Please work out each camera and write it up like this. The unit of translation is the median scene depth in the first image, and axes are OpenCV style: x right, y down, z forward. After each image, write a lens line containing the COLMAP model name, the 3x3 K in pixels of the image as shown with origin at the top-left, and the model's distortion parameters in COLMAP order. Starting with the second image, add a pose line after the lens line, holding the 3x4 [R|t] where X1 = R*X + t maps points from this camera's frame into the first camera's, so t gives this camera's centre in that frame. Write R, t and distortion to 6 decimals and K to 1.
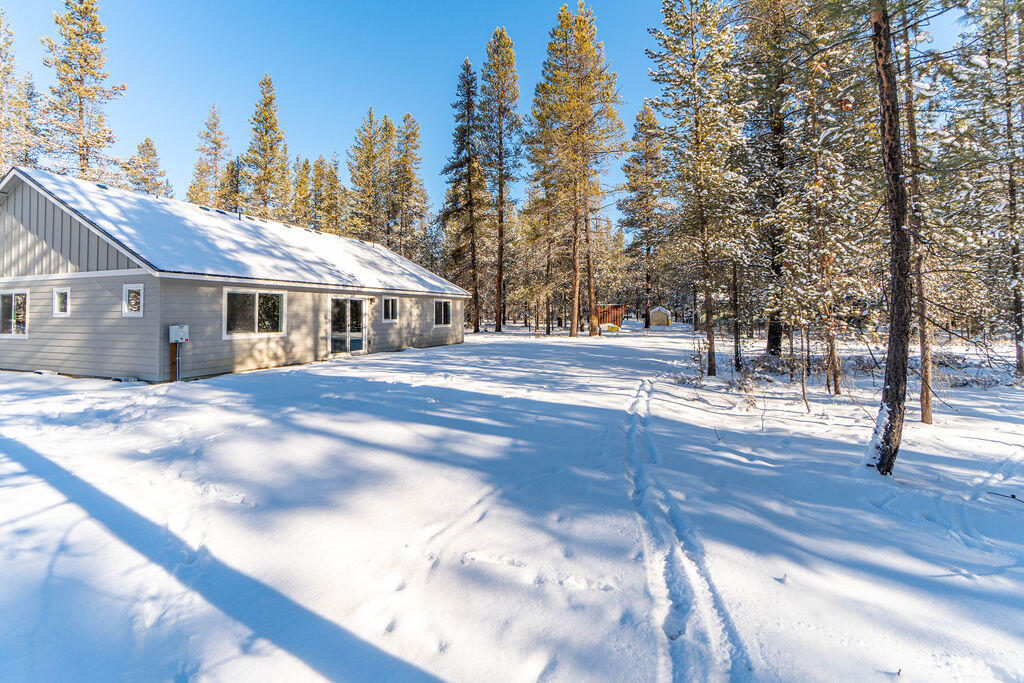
lens RADIAL K [[437.9, 0, 517.2], [0, 437.9, 319.0], [0, 0, 1]] dist [-0.004354, 0.000534]
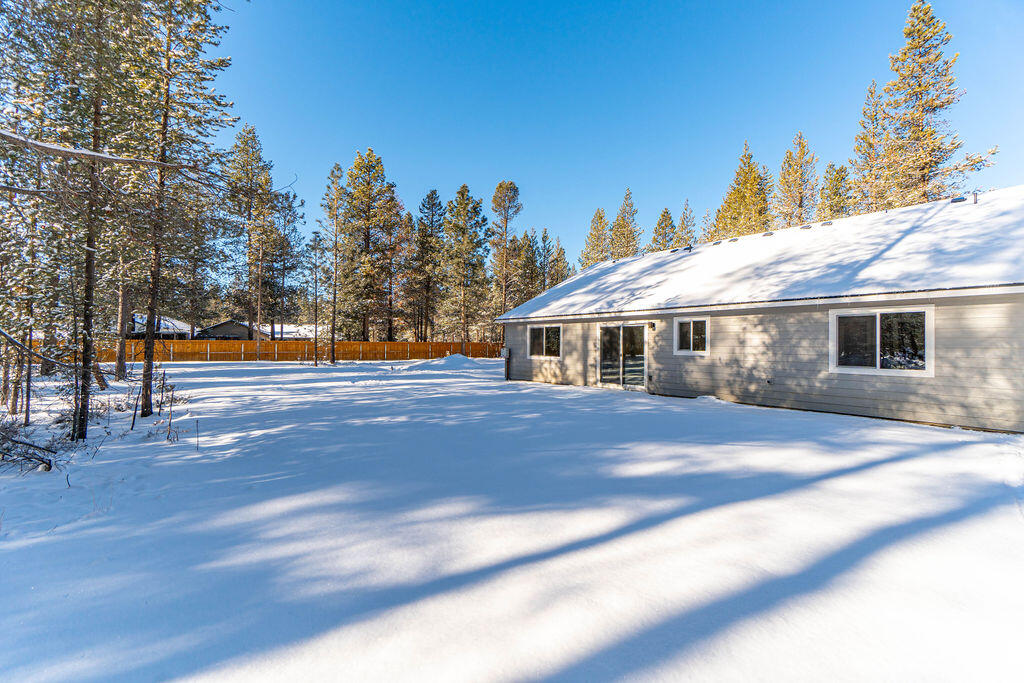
lens RADIAL K [[437.9, 0, 508.4], [0, 437.9, 338.0], [0, 0, 1]] dist [-0.004354, 0.000534]
pose [[-0.510654, -0.007999, -0.859749, 0.551549], [-0.011149, 0.999934, -0.002682, -0.016415], [0.859714, 0.008216, -0.510710, 1.348439]]
